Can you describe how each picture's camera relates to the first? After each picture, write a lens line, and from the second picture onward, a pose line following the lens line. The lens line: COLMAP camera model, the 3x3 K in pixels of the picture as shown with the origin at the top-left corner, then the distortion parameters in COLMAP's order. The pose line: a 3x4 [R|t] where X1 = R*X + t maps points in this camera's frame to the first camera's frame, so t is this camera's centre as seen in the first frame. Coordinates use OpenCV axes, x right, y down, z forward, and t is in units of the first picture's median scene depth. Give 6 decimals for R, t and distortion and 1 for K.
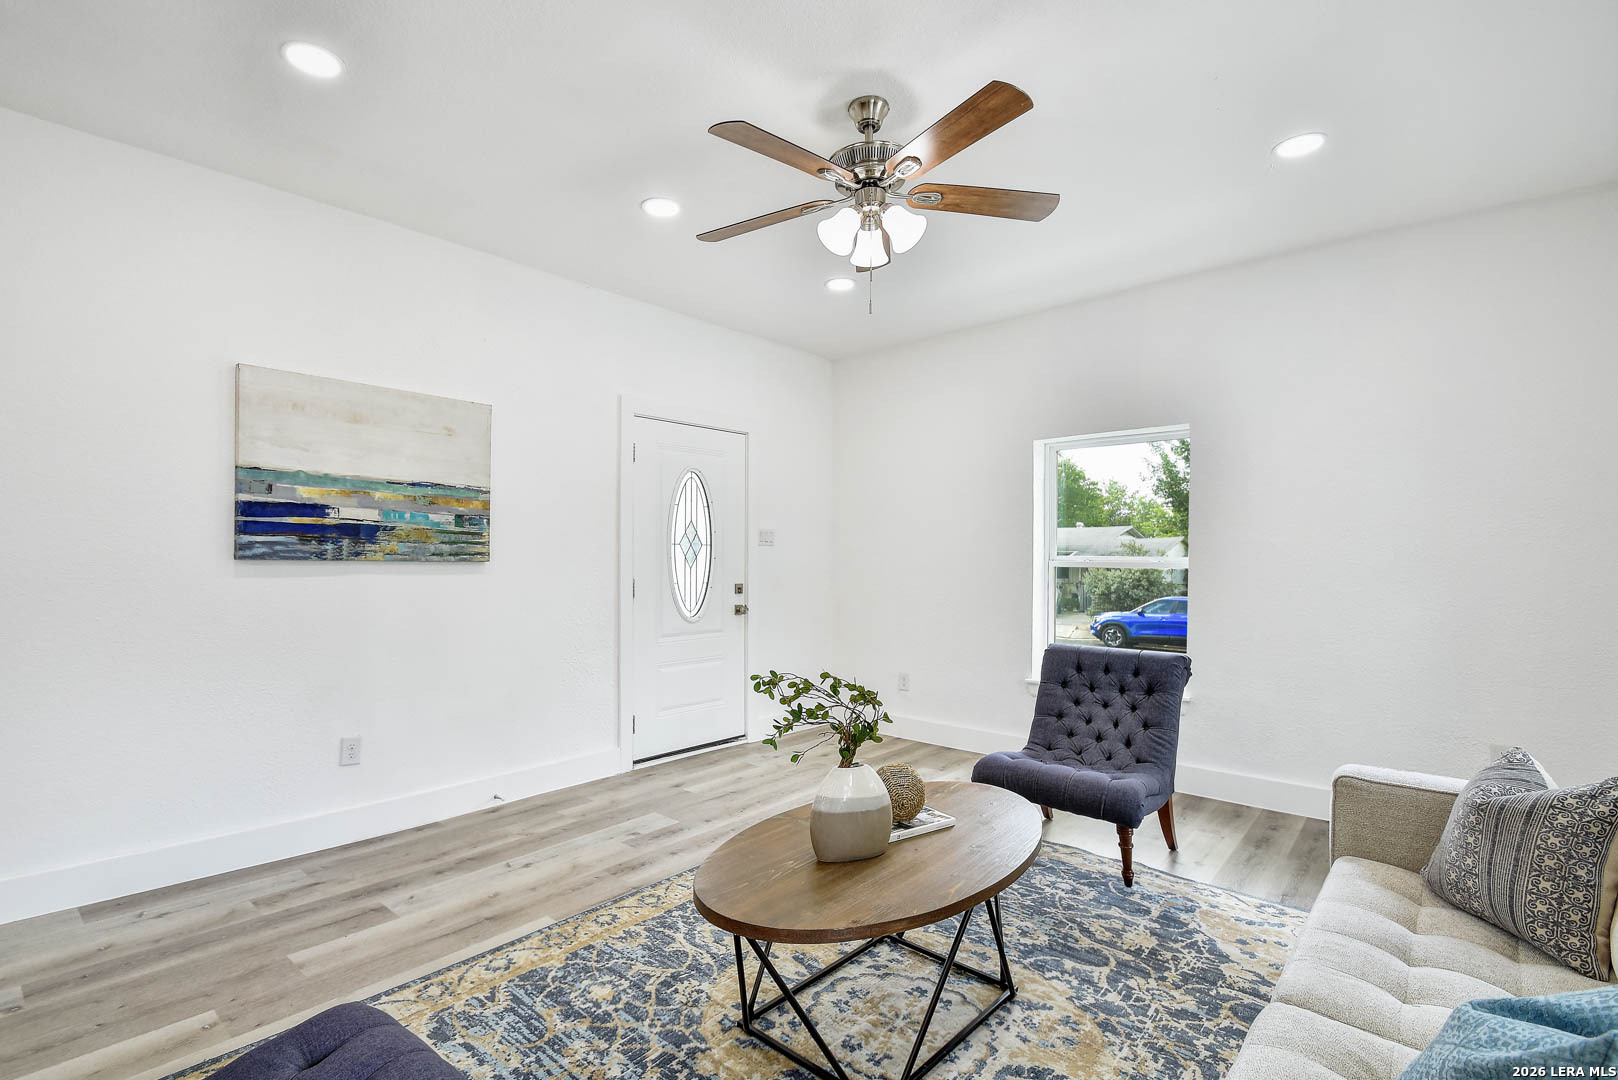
lens RADIAL K [[742.4, 0, 772.5], [0, 742.4, 563.4], [0, 0, 1]] dist [0.010825, -0.016561]
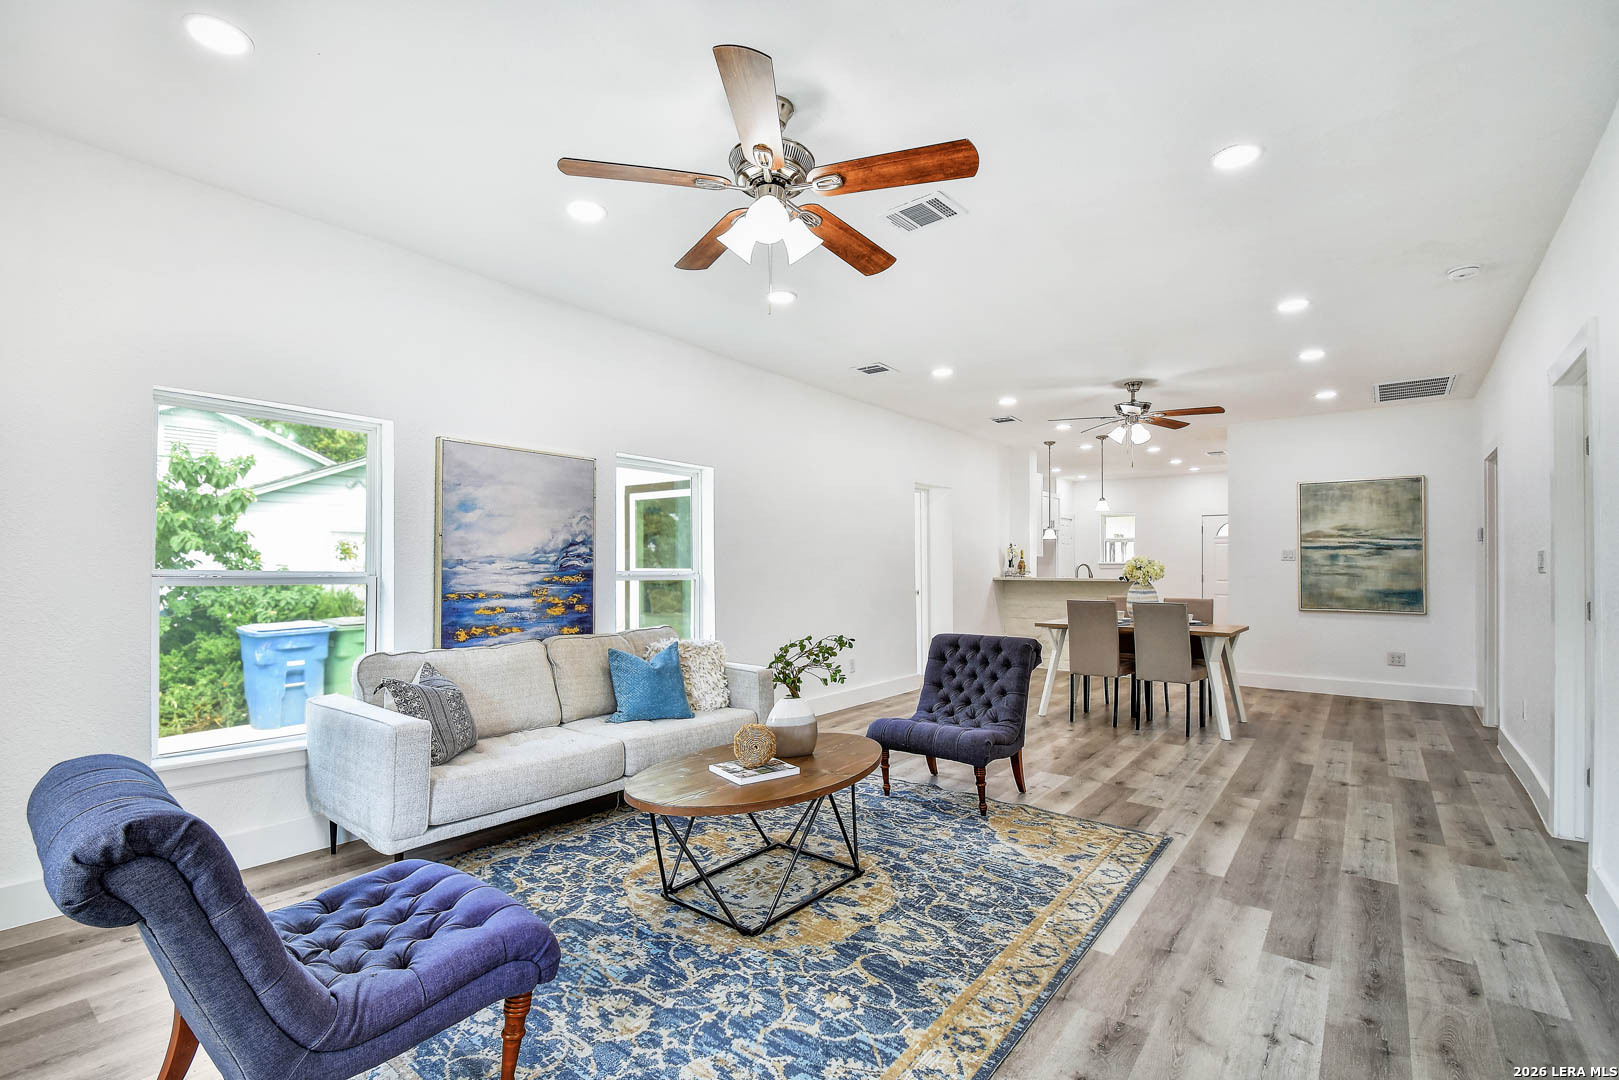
lens RADIAL K [[736.7, 0, 768.5], [0, 736.7, 555.6], [0, 0, 1]] dist [0.008986, -0.014175]
pose [[-0.999040, -0.009003, -0.042862, 0.135714], [-0.008686, 0.999934, -0.007576, -0.008702], [0.042928, -0.007196, -0.999052, 1.542942]]
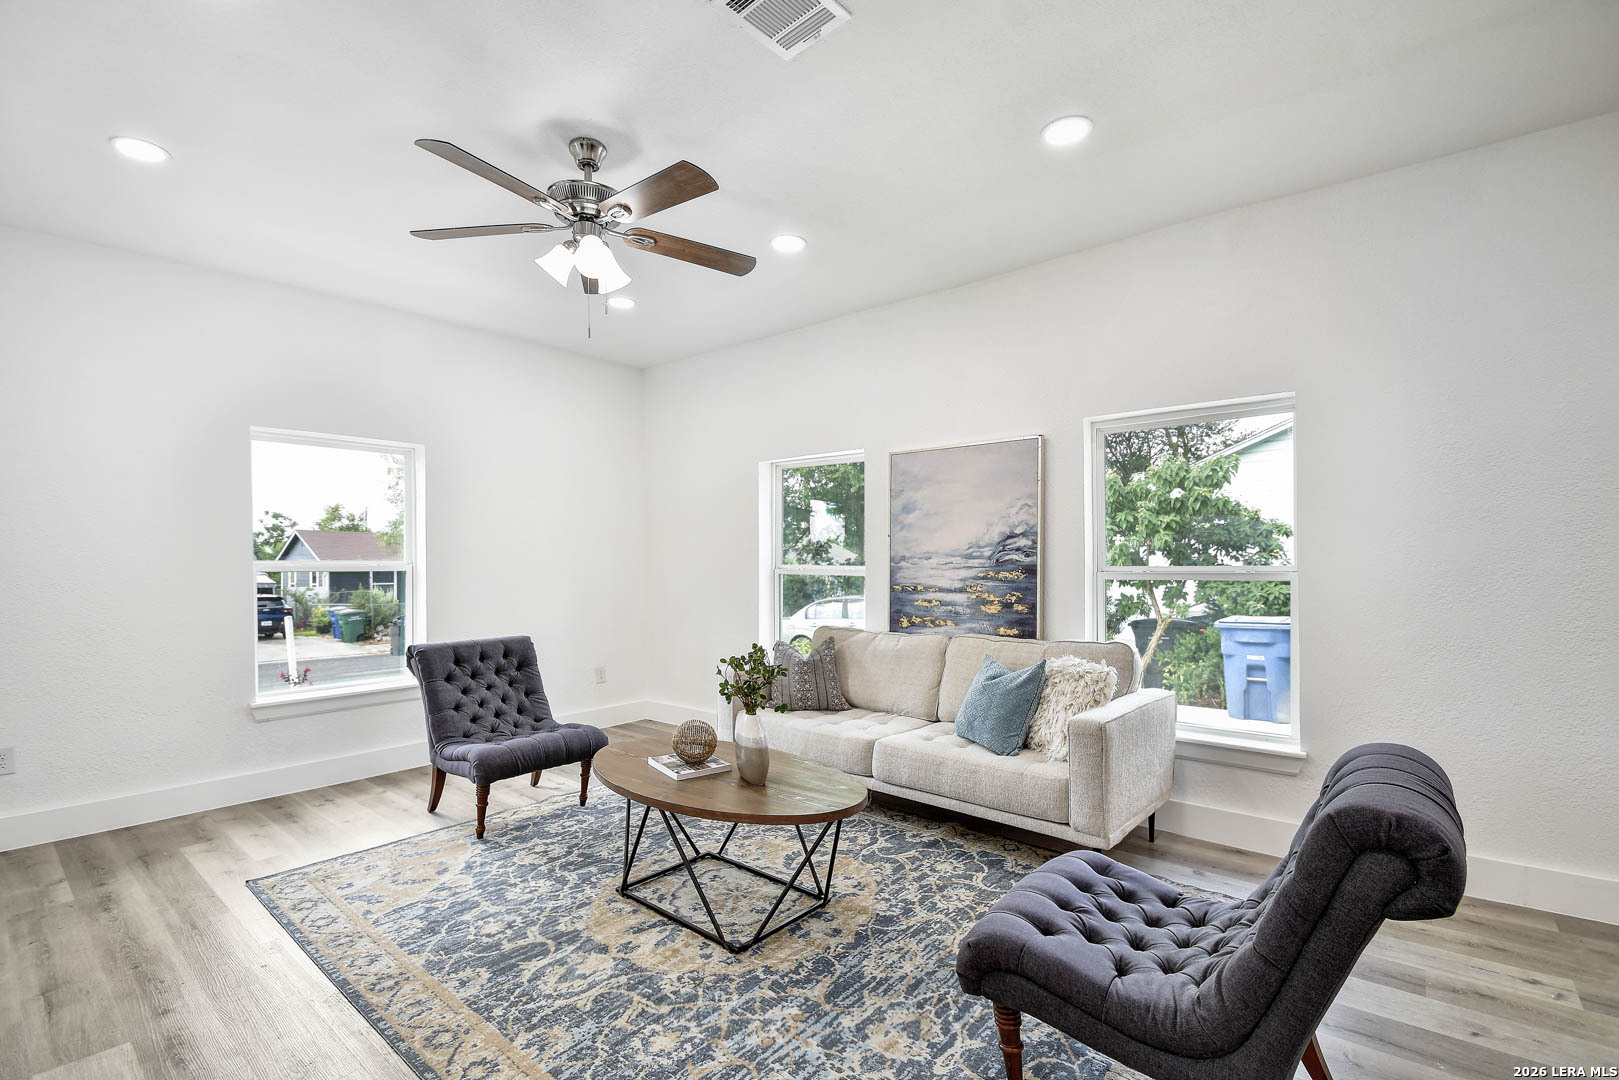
lens RADIAL K [[721.3, 0, 808.6], [0, 721.3, 565.3], [0, 0, 1]] dist [0.013996, -0.014785]
pose [[-0.033449, -0.011132, 0.999378, -0.740377], [0.013414, 0.999843, 0.011586, -0.007653], [-0.999350, 0.013793, -0.033294, 0.563672]]
